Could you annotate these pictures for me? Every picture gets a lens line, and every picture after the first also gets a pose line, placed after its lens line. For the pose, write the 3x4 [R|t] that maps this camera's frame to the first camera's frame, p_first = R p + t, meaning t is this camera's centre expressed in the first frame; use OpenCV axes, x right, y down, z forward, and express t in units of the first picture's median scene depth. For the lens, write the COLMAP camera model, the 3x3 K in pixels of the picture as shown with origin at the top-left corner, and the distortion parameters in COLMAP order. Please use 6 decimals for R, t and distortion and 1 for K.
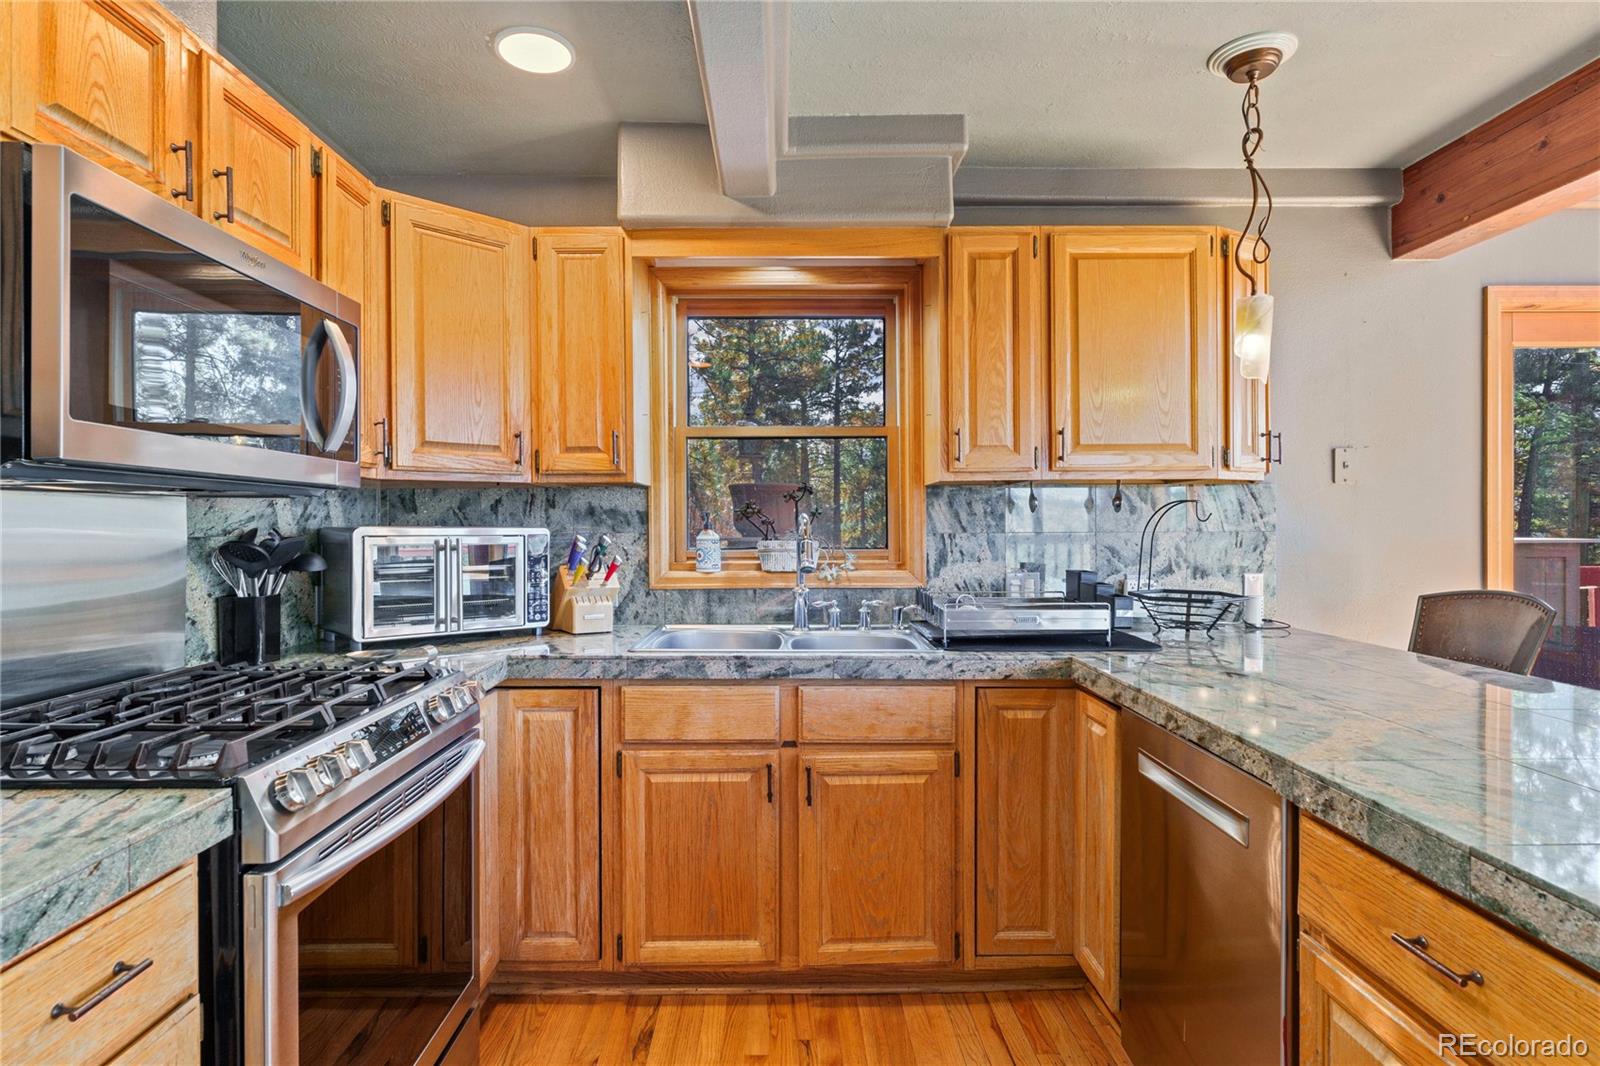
lens RADIAL K [[820.6, 0, 800.0], [0, 820.6, 533.0], [0, 0, 1]] dist [0.002190, 0.000080]
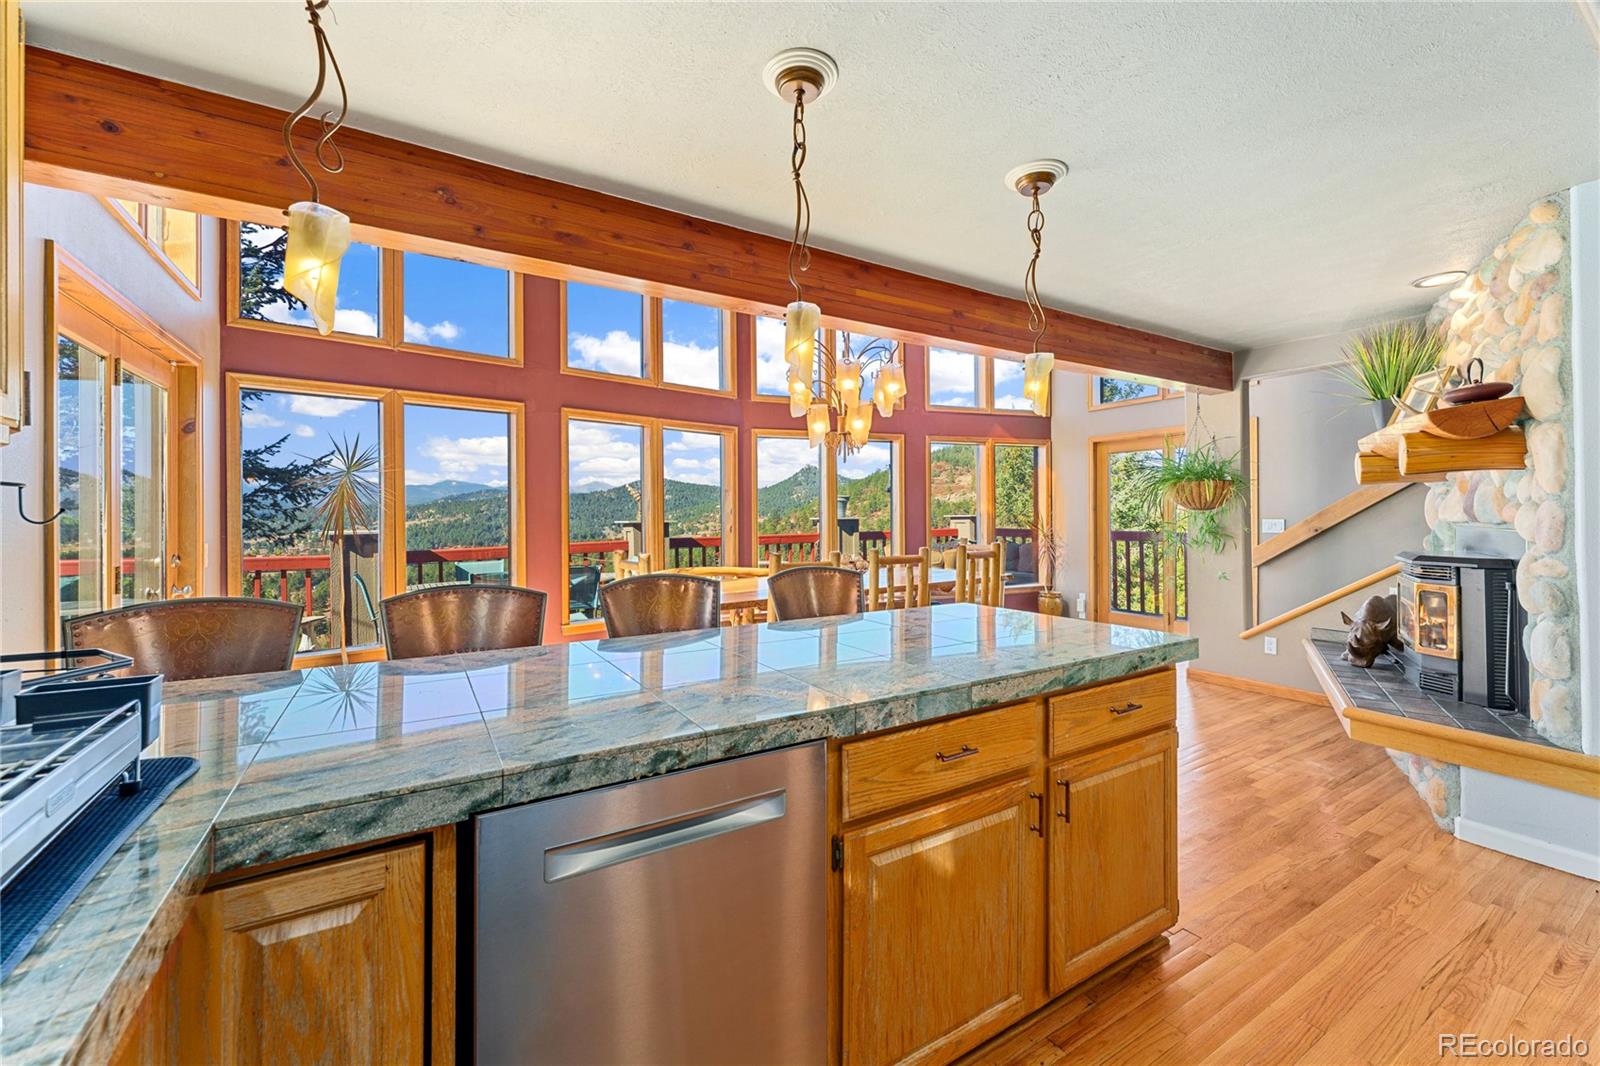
lens RADIAL K [[636.7, 0, 772.2], [0, 636.7, 531.2], [0, 0, 1]] dist [0.000178, 0.000040]
pose [[-0.489794, -0.009547, 0.871786, -0.220563], [0.018910, 0.999588, 0.021570, -0.017772], [-0.871633, 0.027050, -0.489412, 1.701969]]
